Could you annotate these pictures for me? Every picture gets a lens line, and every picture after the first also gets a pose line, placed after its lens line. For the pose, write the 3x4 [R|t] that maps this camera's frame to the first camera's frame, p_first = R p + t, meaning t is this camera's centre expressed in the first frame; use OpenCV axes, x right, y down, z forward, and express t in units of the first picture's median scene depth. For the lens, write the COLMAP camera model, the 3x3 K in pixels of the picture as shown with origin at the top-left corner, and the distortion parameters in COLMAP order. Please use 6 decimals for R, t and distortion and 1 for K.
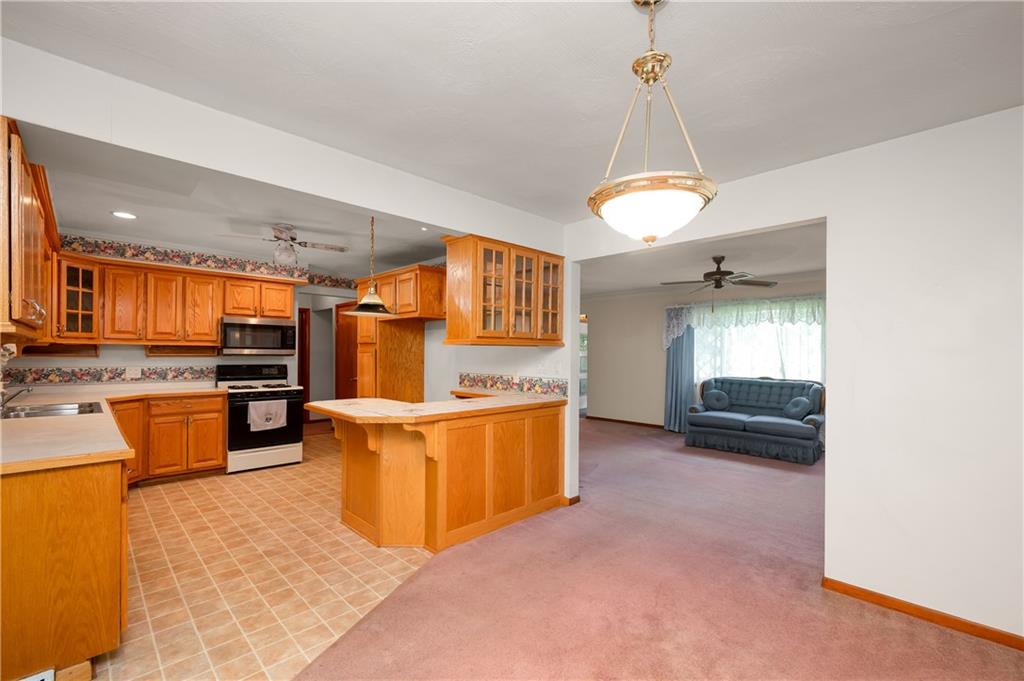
lens RADIAL K [[431.1, 0, 506.0], [0, 431.1, 352.3], [0, 0, 1]] dist [-0.001727, 0.000179]
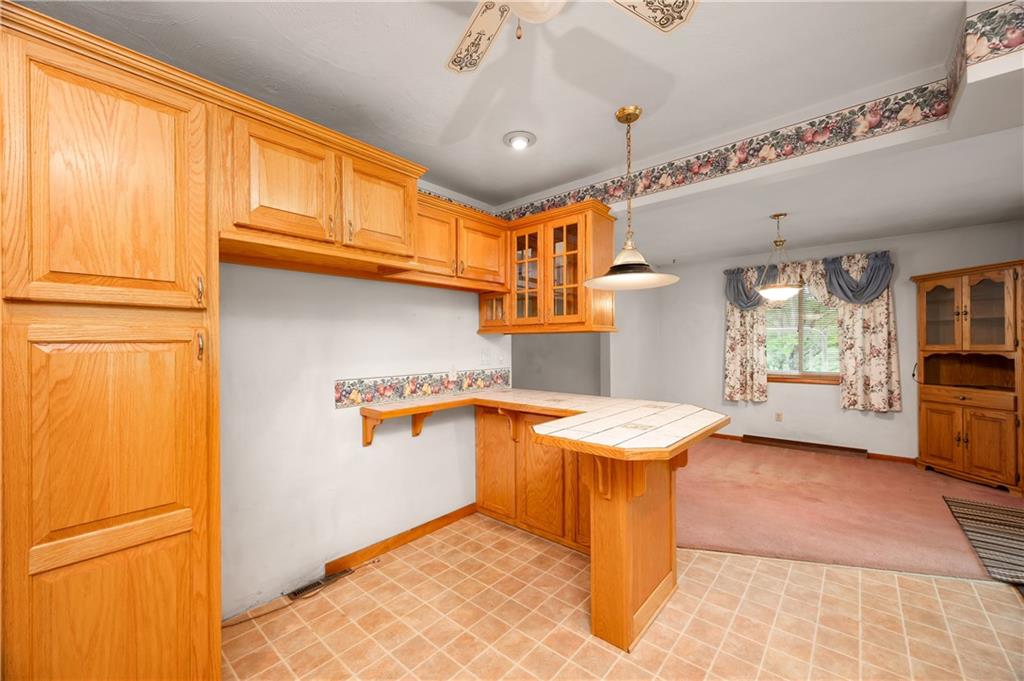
lens RADIAL K [[405.2, 0, 510.8], [0, 405.2, 343.7], [0, 0, 1]] dist [-0.000180, -0.000401]
pose [[-0.084032, -0.005730, 0.996447, -0.703035], [0.002997, 0.999977, 0.006003, 0.000836], [-0.996459, 0.003491, -0.084013, 0.951581]]
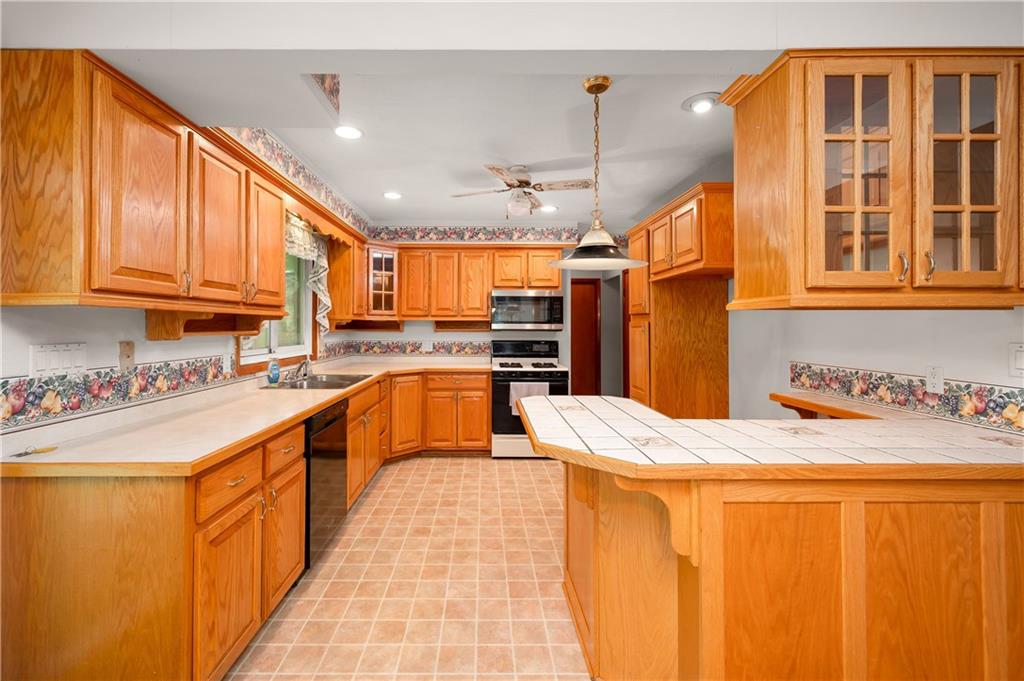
lens RADIAL K [[431.1, 0, 490.6], [0, 431.1, 320.3], [0, 0, 1]] dist [-0.001727, 0.000179]
pose [[0.725234, -0.014869, -0.688341, -0.002625], [0.005259, 0.999857, -0.016057, -0.000221], [0.688482, 0.008025, 0.725209, 0.352699]]
